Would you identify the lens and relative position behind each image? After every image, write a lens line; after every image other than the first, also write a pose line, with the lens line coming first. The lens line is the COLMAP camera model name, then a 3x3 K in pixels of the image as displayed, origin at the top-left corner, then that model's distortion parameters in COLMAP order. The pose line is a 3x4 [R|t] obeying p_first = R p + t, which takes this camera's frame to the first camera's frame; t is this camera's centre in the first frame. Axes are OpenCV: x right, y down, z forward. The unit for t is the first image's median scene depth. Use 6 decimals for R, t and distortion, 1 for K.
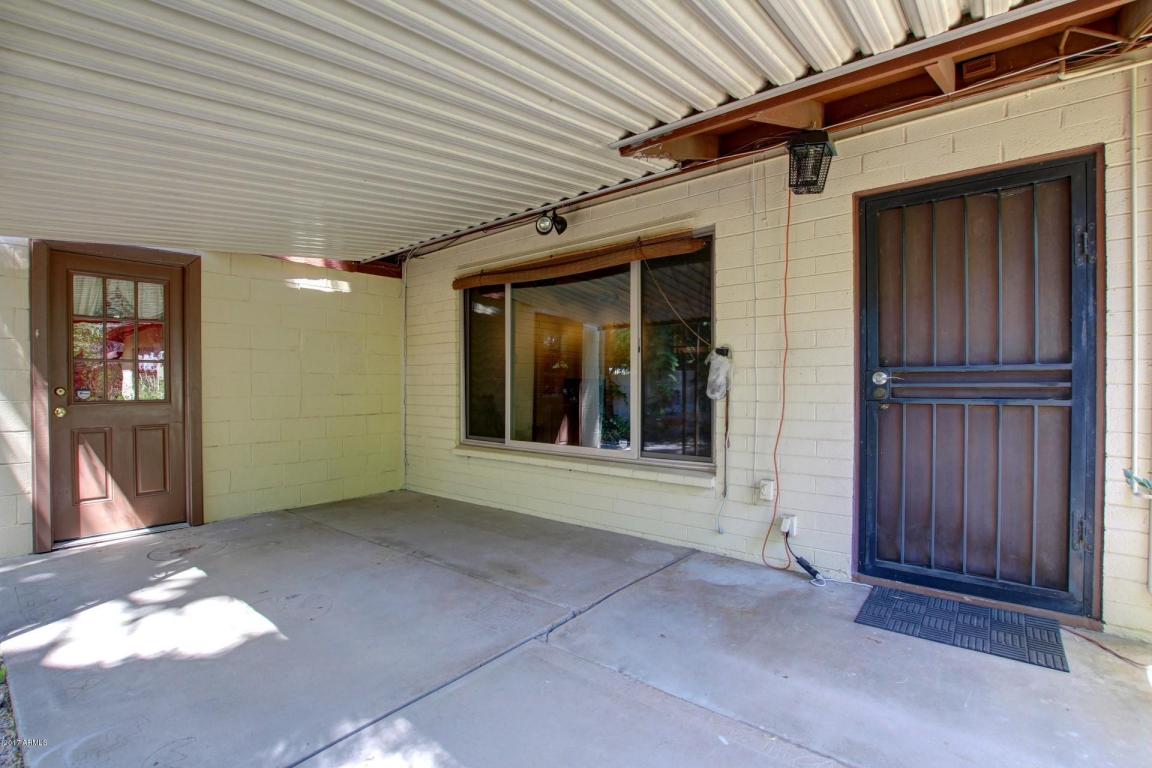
lens RADIAL K [[546.3, 0, 576.0], [0, 546.3, 384.0], [0, 0, 1]] dist [-0.002178, -0.000551]
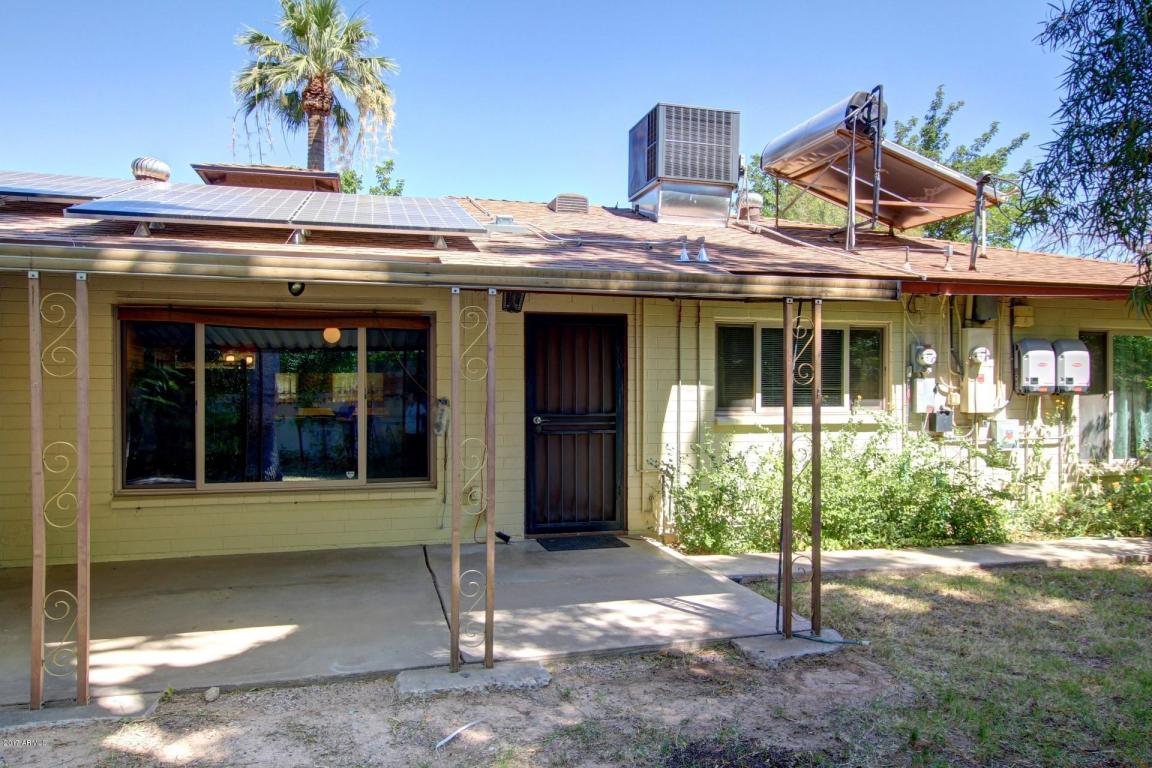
lens RADIAL K [[827.9, 0, 576.0], [0, 827.9, 384.0], [0, 0, 1]] dist [0.065556, 0.000525]
pose [[0.606851, 0.003237, 0.794809, -1.448793], [-0.003626, 0.999993, -0.001304, -0.120847], [-0.794807, -0.002091, 0.606858, -0.692906]]
